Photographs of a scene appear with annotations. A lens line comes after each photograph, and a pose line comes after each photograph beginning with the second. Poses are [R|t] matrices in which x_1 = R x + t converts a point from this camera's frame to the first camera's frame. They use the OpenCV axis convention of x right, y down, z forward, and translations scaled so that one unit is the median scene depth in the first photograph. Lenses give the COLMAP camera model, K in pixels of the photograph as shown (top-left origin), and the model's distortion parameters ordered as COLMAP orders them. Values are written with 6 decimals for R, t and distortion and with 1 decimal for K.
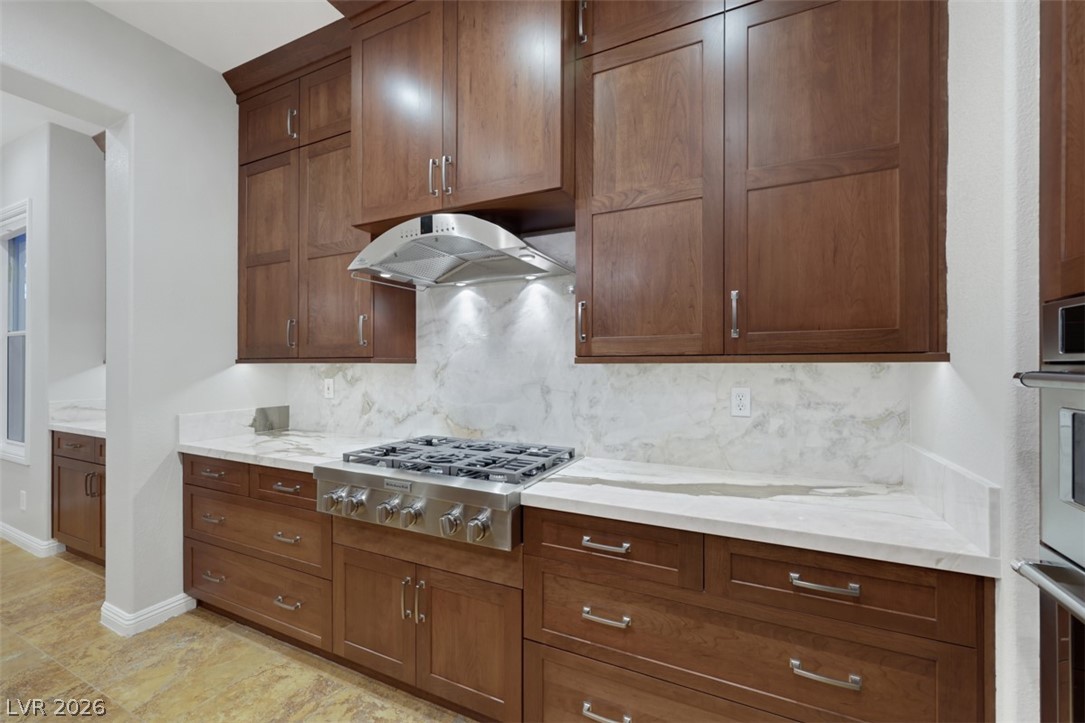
lens RADIAL K [[449.9, 0, 539.4], [0, 449.9, 365.8], [0, 0, 1]] dist [0.002638, 0.000445]
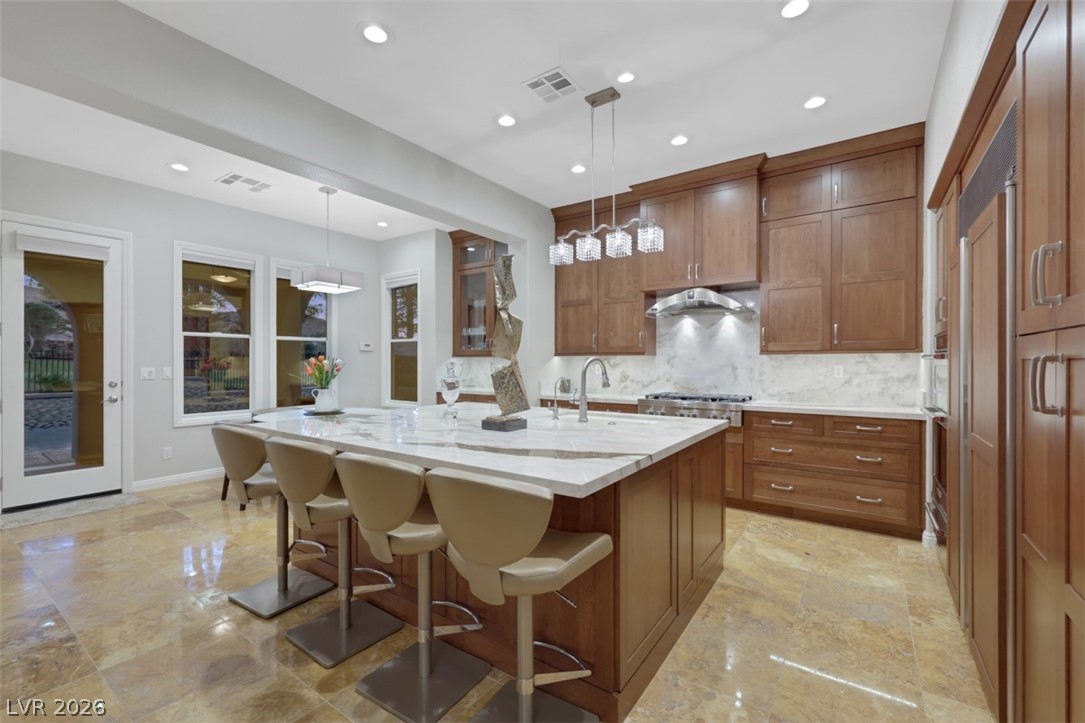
lens RADIAL K [[449.9, 0, 542.9], [0, 449.9, 364.9], [0, 0, 1]] dist [0.002638, 0.000445]
pose [[0.985796, 0.001342, -0.167940, -0.531076], [-0.000655, 0.999991, 0.004143, 0.032604], [0.167944, -0.003974, 0.985789, -1.232240]]
